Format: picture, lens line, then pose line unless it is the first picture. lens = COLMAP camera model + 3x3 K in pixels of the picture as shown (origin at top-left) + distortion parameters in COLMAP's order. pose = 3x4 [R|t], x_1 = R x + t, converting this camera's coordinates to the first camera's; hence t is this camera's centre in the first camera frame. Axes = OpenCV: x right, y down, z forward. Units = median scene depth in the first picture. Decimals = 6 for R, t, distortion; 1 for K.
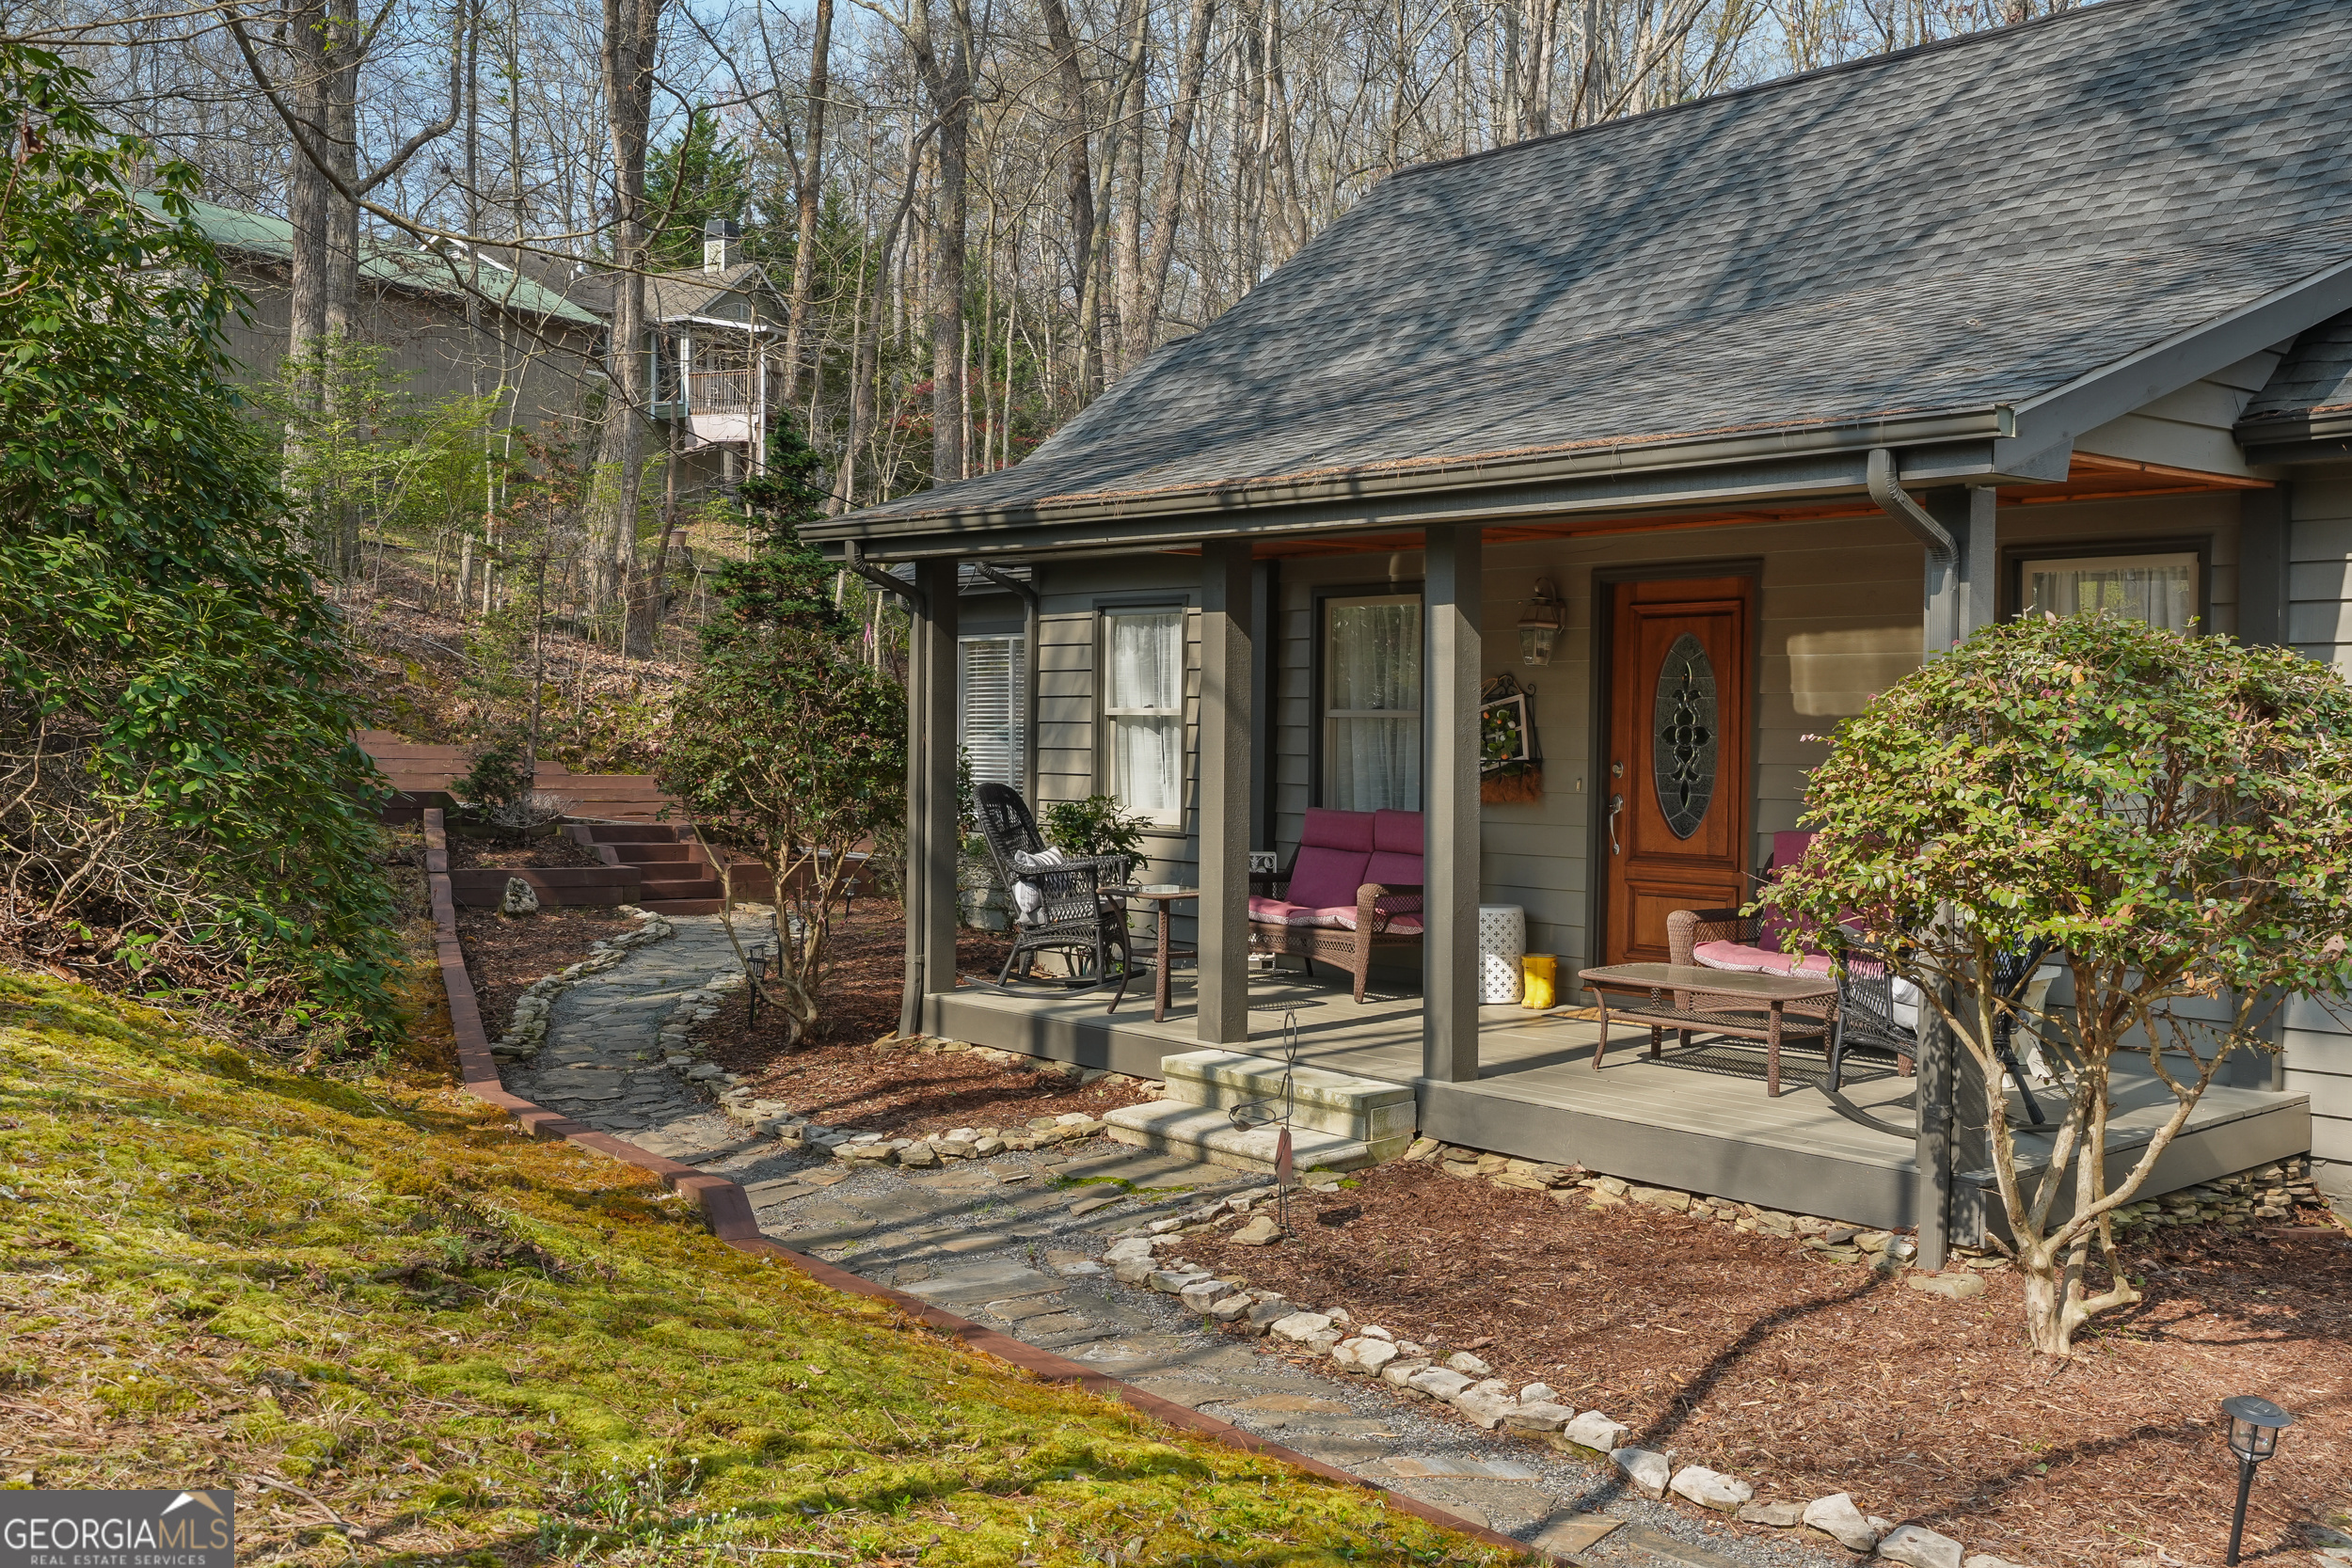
lens RADIAL K [[2279.6, 0, 1176.0], [0, 2279.6, 784.0], [0, 0, 1]] dist [0.004577, 0.001049]
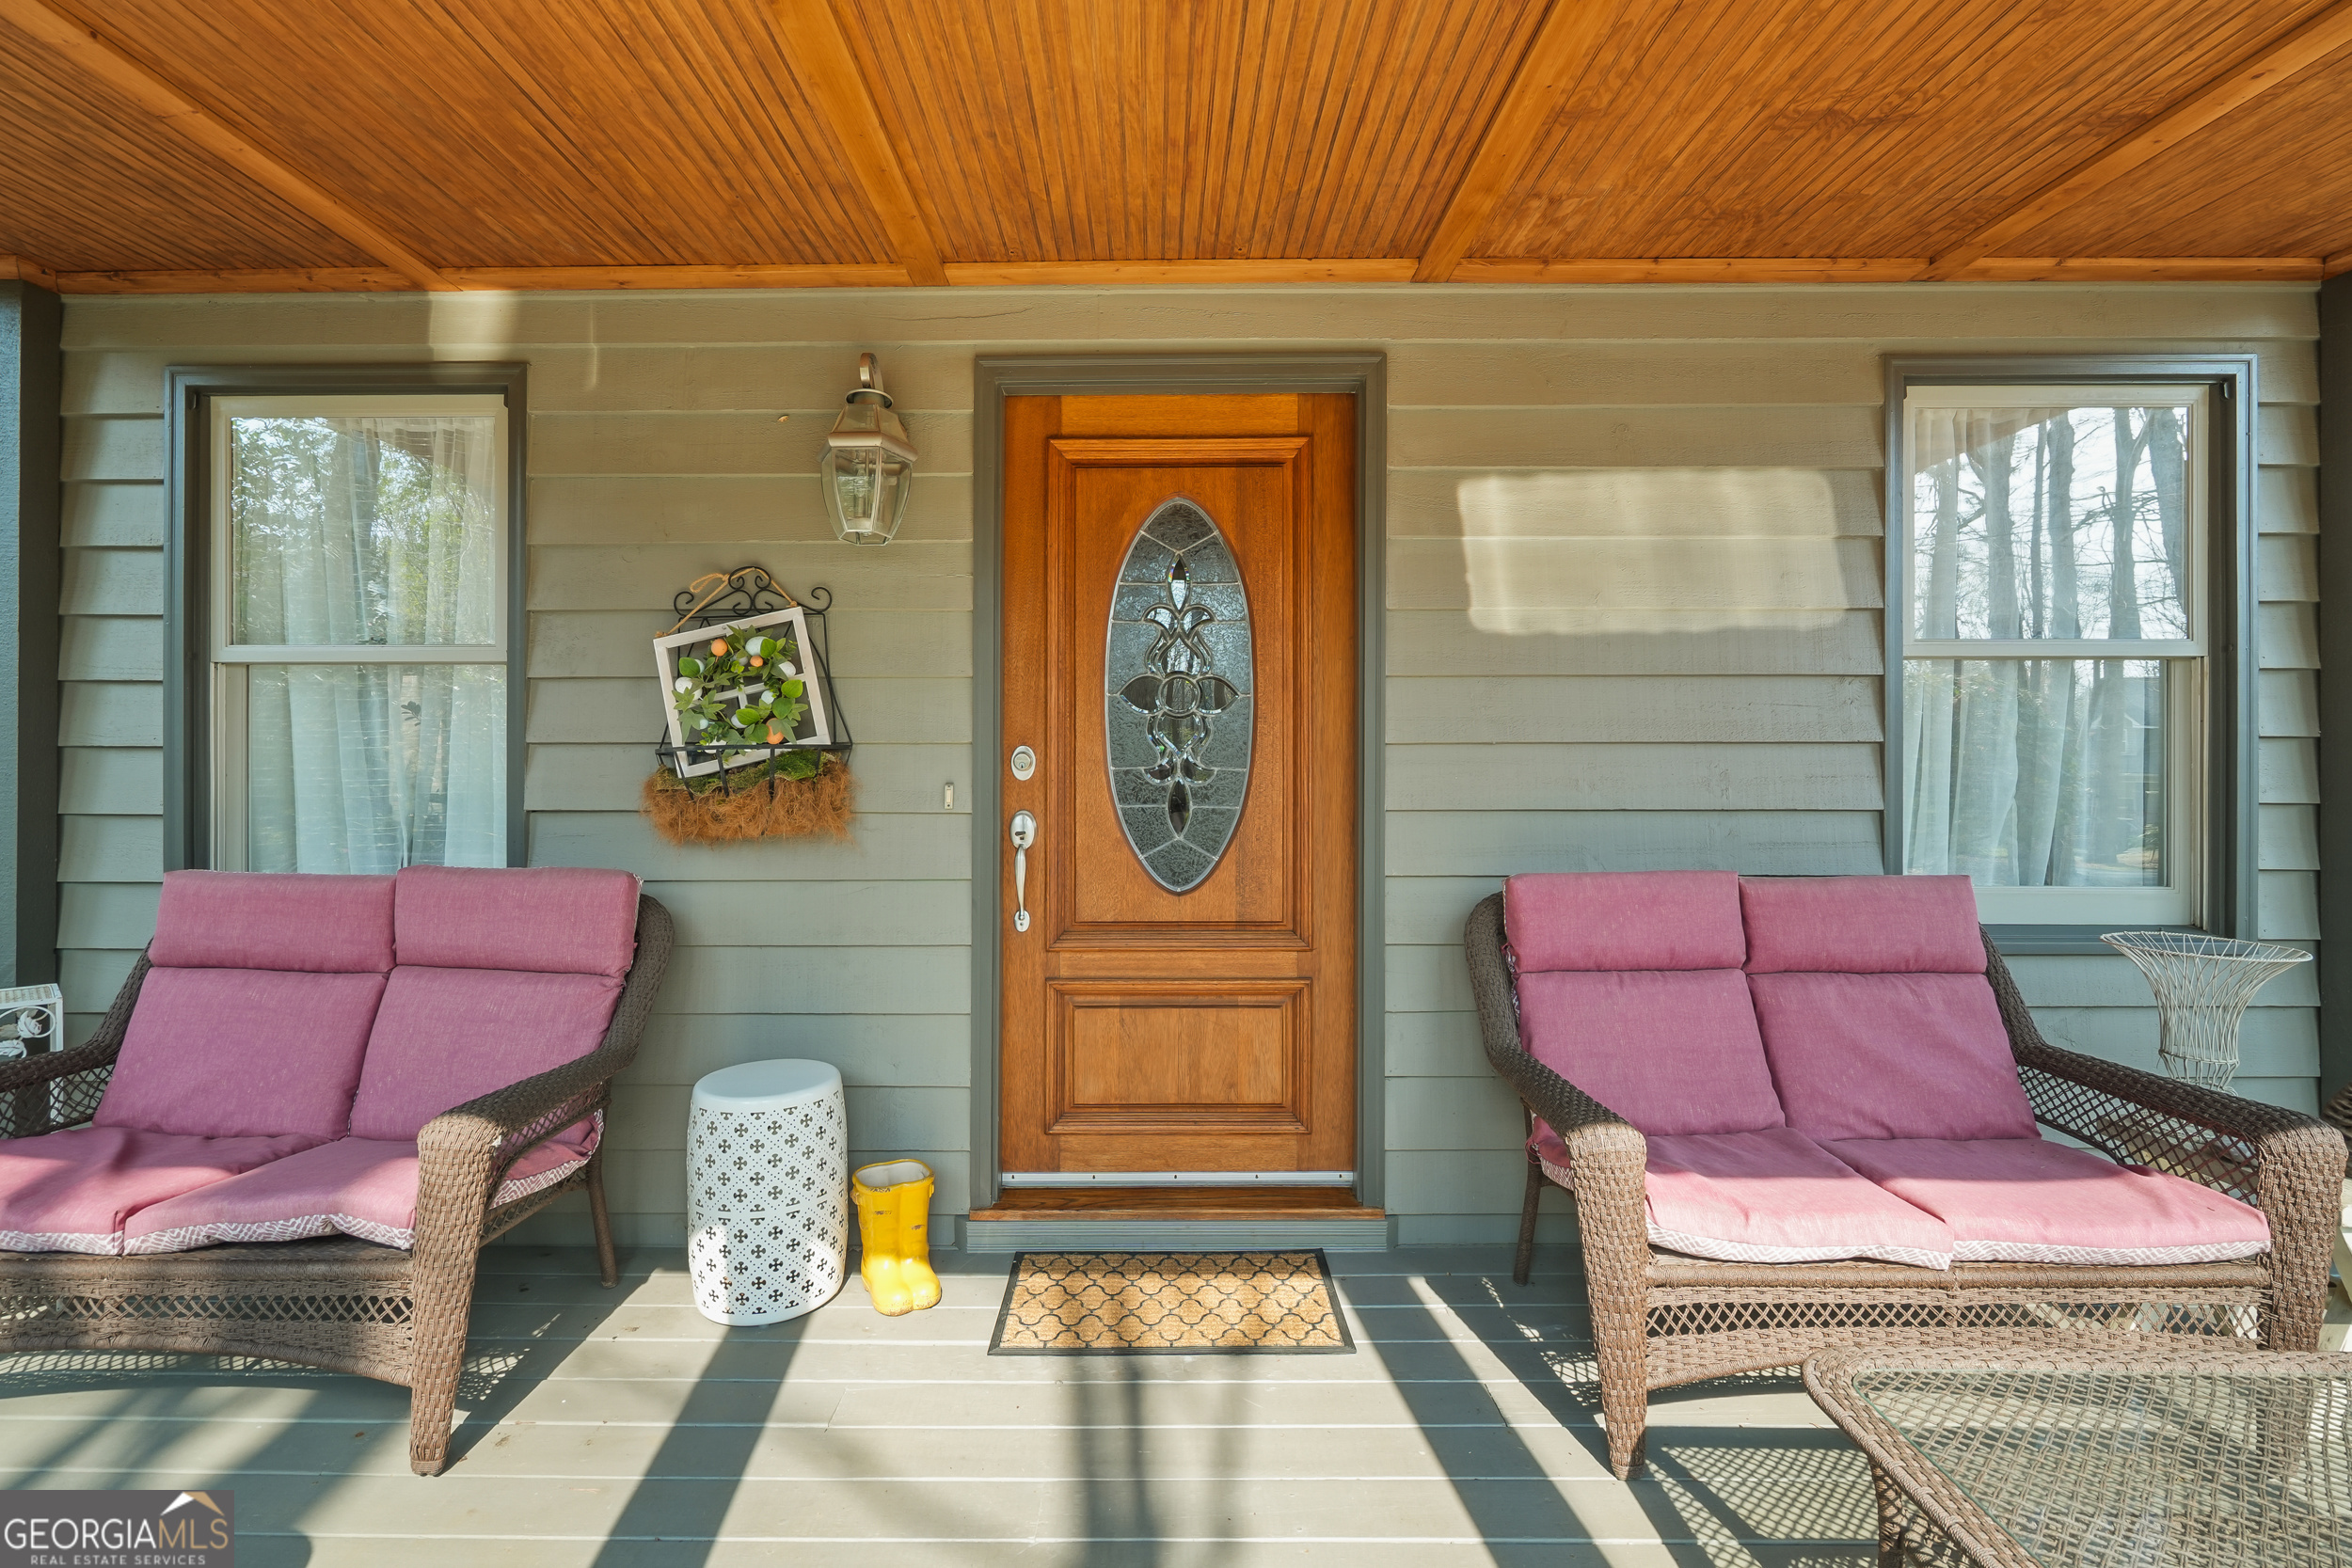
lens RADIAL K [[1029.2, 0, 1149.6], [0, 1029.2, 730.7], [0, 0, 1]] dist [-0.017374, -0.000091]
pose [[0.651958, -0.002539, 0.758251, 0.038978], [0.026245, 0.999471, -0.019219, -0.008047], [-0.757801, 0.032430, 0.651680, 0.829007]]
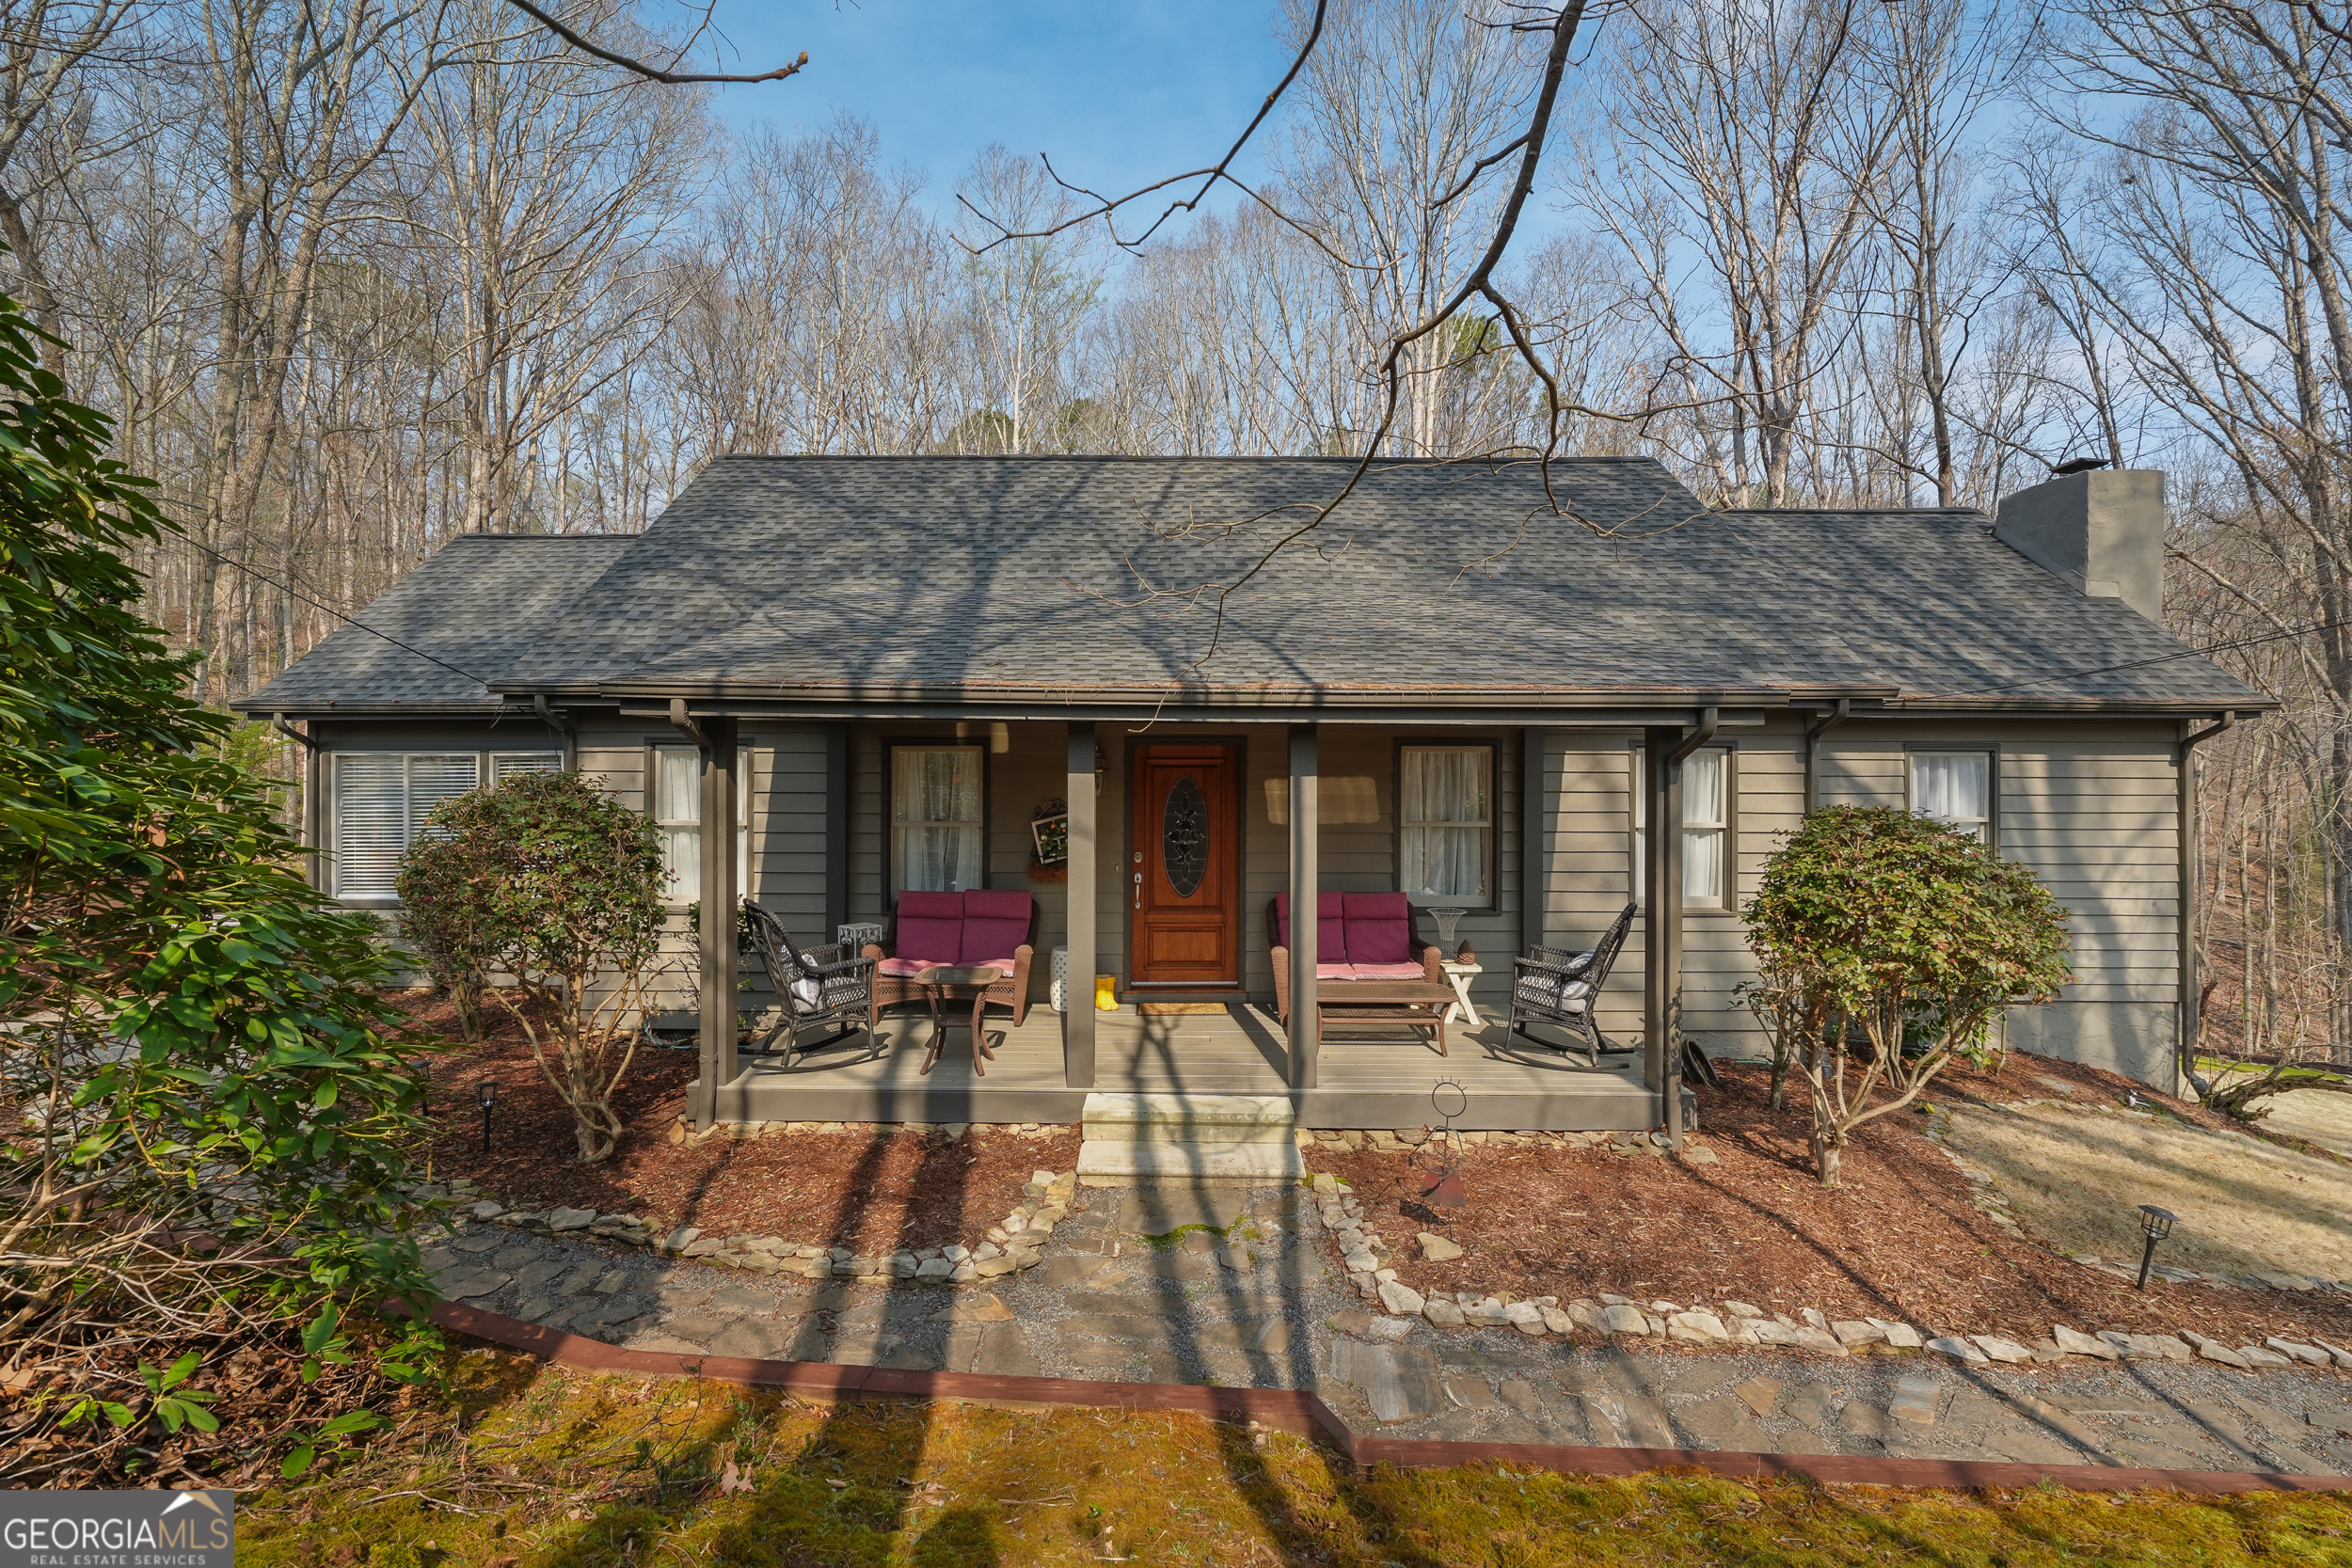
lens RADIAL K [[1057.0, 0, 1182.7], [0, 1057.0, 770.9], [0, 0, 1]] dist [-0.002257, -0.000450]
pose [[0.655559, -0.004009, 0.755134, -0.366526], [0.024050, 0.999589, -0.015572, -0.056534], [-0.754761, 0.028370, 0.655386, 0.467565]]
